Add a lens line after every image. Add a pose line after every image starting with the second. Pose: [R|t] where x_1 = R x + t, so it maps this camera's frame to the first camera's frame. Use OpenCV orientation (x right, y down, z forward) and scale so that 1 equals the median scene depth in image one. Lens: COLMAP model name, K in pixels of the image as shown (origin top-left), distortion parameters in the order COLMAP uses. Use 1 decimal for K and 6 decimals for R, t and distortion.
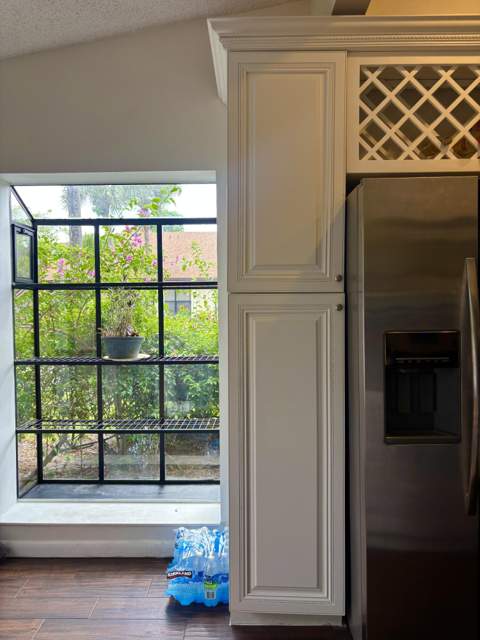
lens RADIAL K [[488.3, 0, 238.3], [0, 488.3, 318.2], [0, 0, 1]] dist [0.043247, -0.065407]
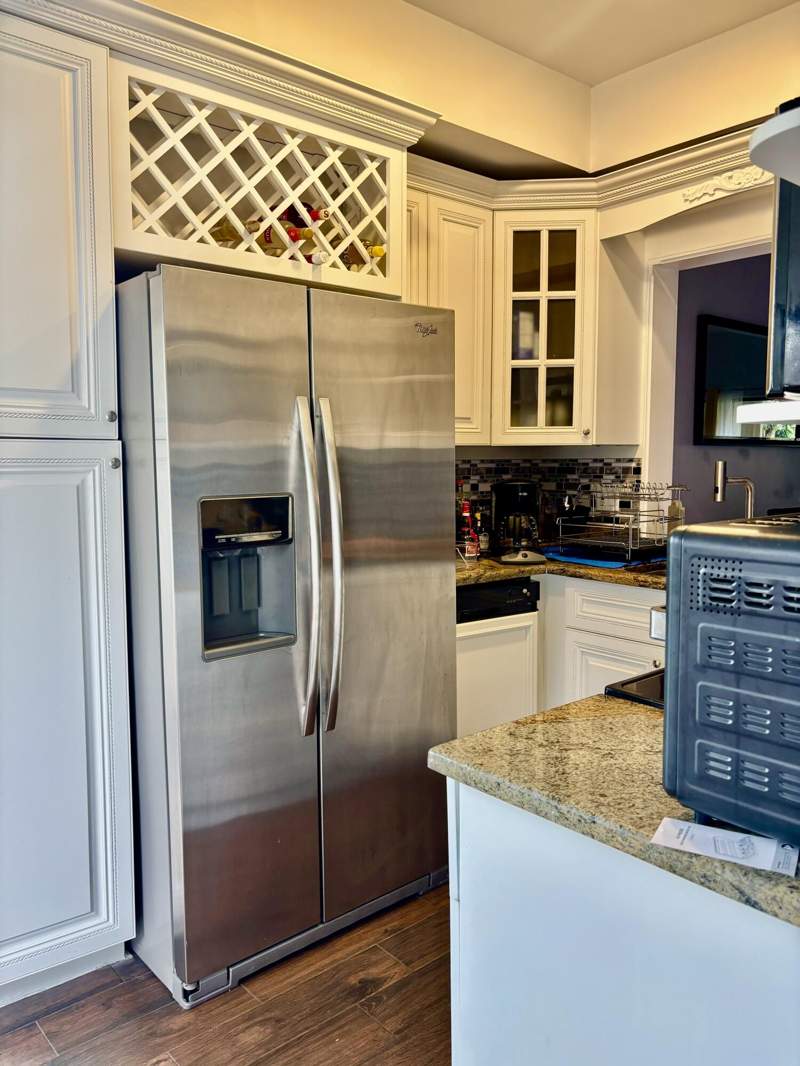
lens RADIAL K [[804.3, 0, 396.7], [0, 804.3, 527.4], [0, 0, 1]] dist [0.043287, -0.062078]
pose [[0.748589, -0.051283, 0.661048, -0.209338], [0.019901, 0.998293, 0.054910, 0.010534], [-0.662735, -0.027949, 0.748332, -0.017030]]
